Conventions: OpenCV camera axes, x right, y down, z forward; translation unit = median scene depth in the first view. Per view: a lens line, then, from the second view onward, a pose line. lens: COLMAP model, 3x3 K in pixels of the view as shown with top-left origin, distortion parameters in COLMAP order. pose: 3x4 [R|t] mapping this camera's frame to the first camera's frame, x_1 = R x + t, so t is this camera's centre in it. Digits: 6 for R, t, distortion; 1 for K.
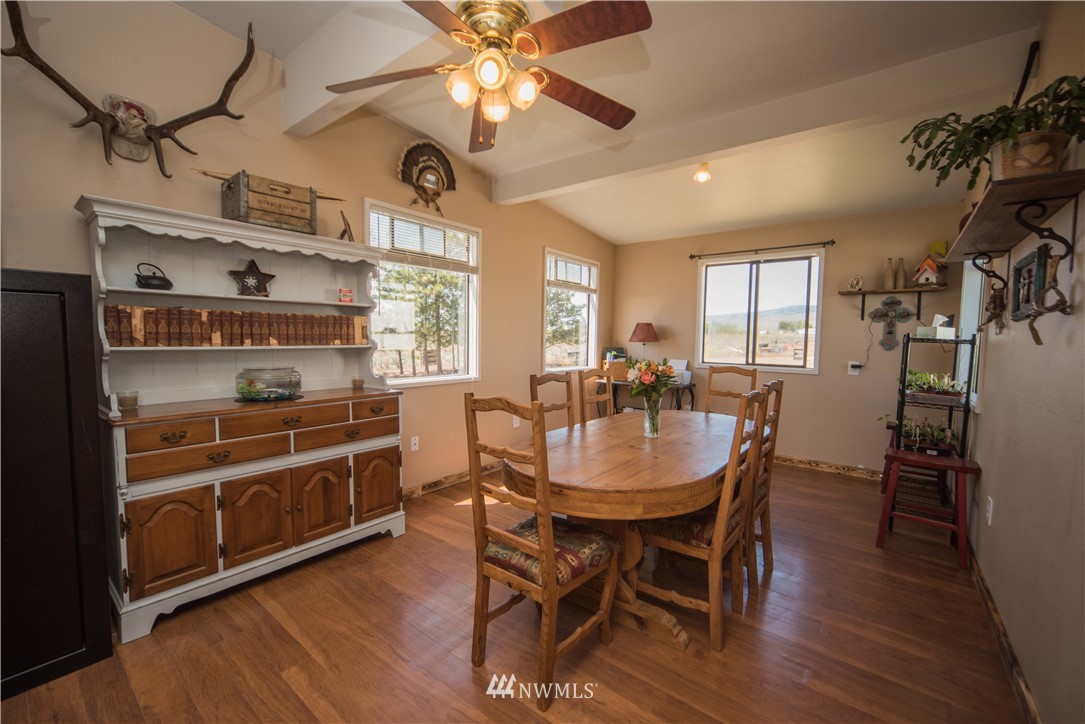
lens RADIAL K [[444.5, 0, 550.2], [0, 444.5, 366.4], [0, 0, 1]] dist [-0.013337, 0.003387]
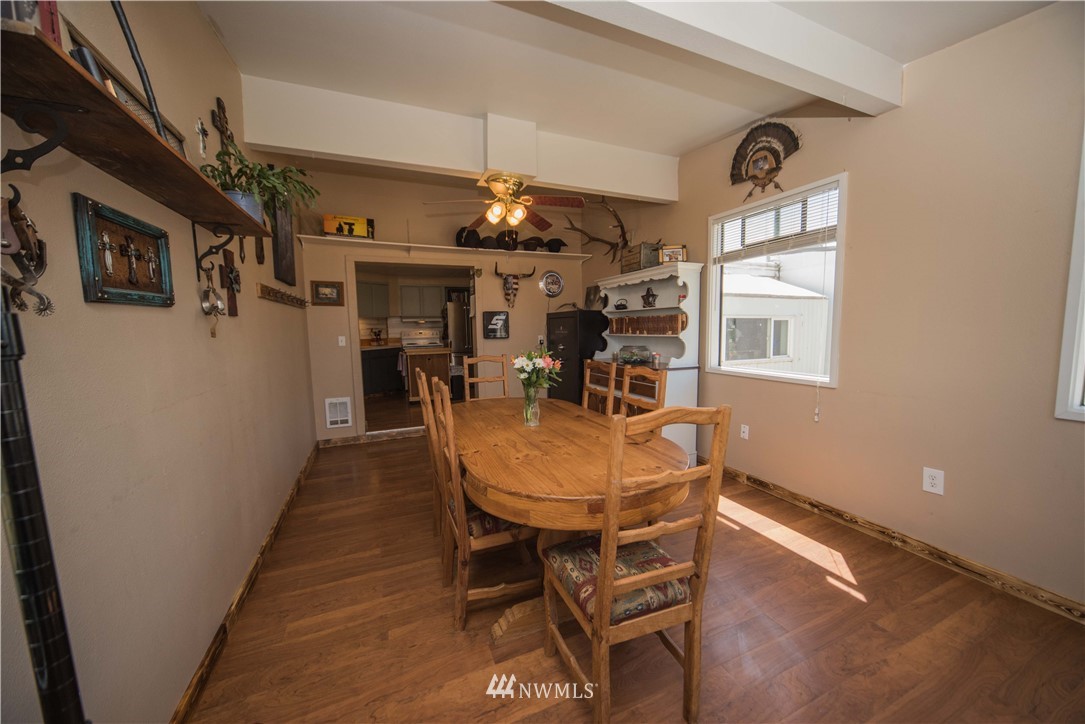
lens RADIAL K [[377.6, 0, 542.5], [0, 377.6, 362.0], [0, 0, 1]] dist [-0.000216, 0.000141]
pose [[-0.476723, 0.078148, -0.875573, 0.963241], [-0.044974, 0.992568, 0.113077, -0.093182], [0.877903, 0.093284, -0.469665, 1.398183]]
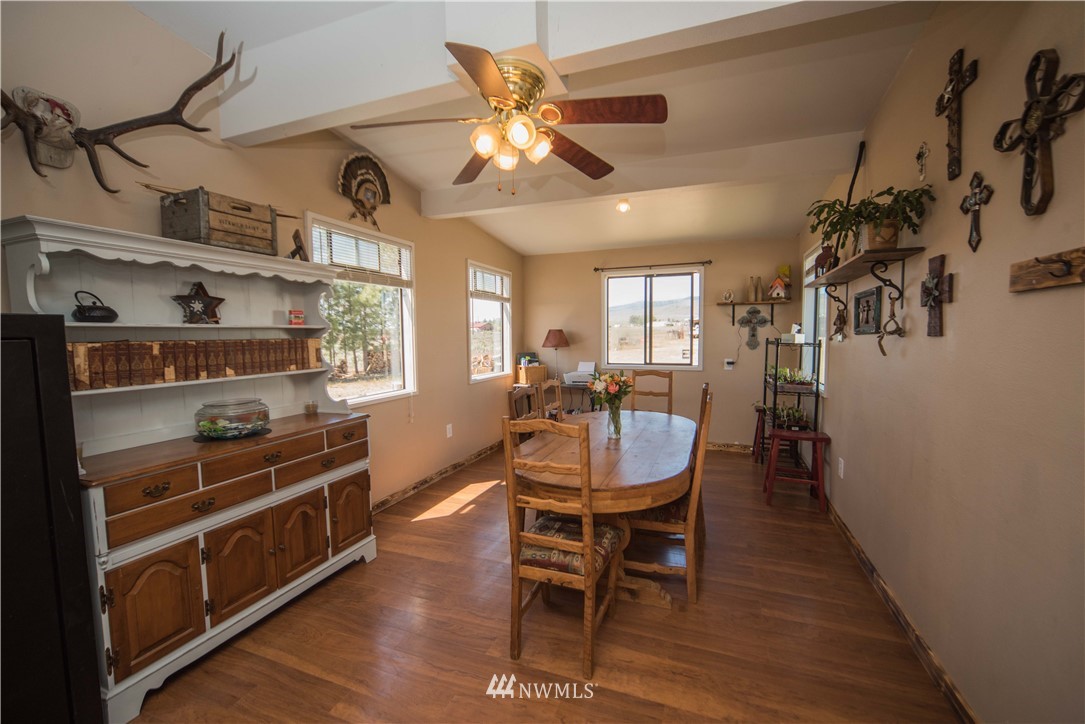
lens RADIAL K [[444.5, 0, 550.2], [0, 444.5, 366.4], [0, 0, 1]] dist [-0.013337, 0.003387]
pose [[0.954428, -0.046250, 0.294837, -0.267465], [0.043778, 0.998929, 0.014982, -0.053218], [-0.295214, -0.001392, 0.955430, -0.066698]]
